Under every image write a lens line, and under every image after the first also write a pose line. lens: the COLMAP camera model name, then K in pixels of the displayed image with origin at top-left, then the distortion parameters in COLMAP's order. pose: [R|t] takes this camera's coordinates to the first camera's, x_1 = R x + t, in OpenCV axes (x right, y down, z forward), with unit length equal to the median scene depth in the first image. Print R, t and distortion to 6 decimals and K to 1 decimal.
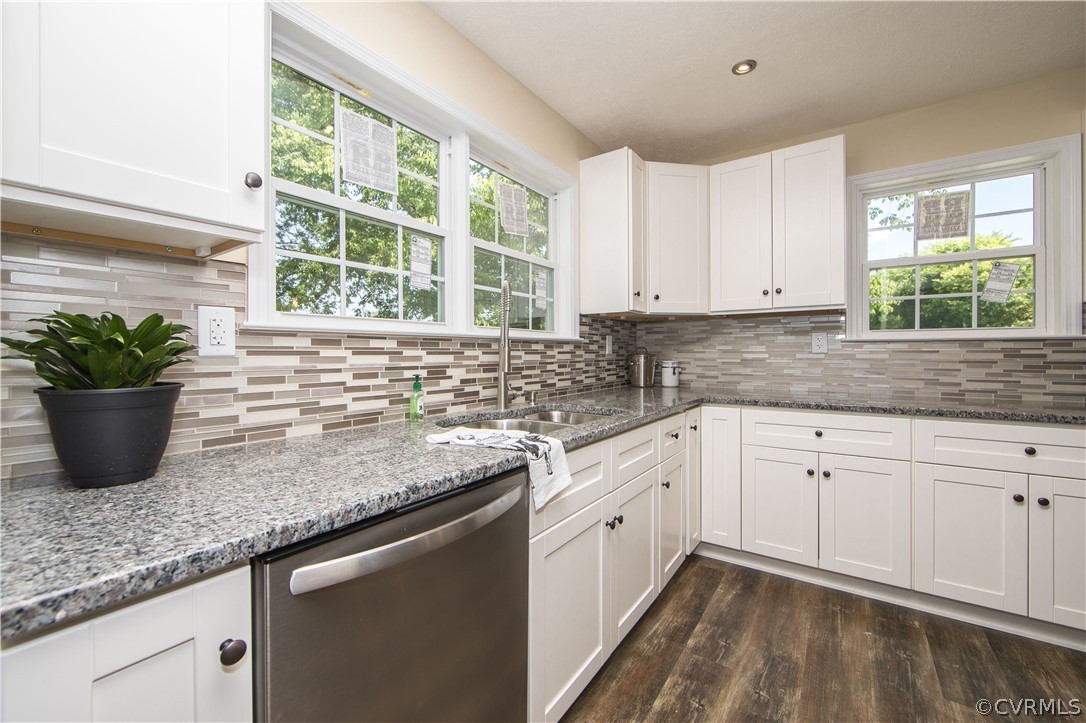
lens RADIAL K [[427.7, 0, 535.8], [0, 427.7, 359.4], [0, 0, 1]] dist [-0.011974, 0.001293]
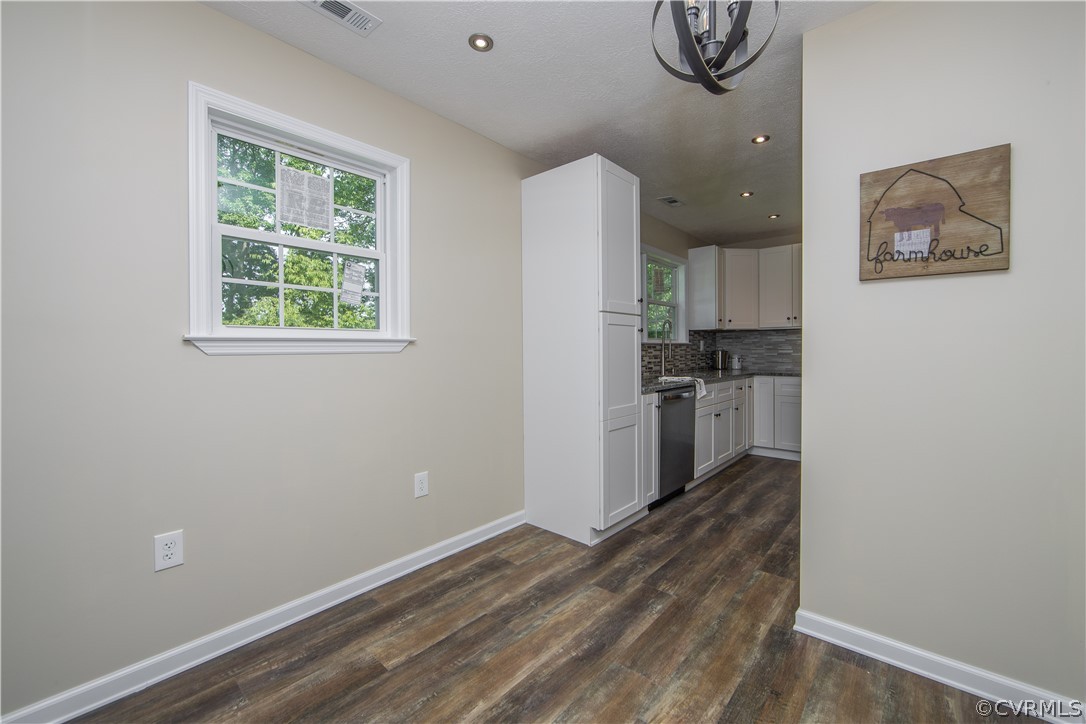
lens RADIAL K [[427.7, 0, 551.8], [0, 427.7, 356.2], [0, 0, 1]] dist [-0.011974, 0.001293]
pose [[0.996075, -0.000645, -0.088515, -0.361564], [0.000826, 0.999998, 0.002013, 0.008199], [0.088513, -0.002078, 0.996073, -1.030200]]
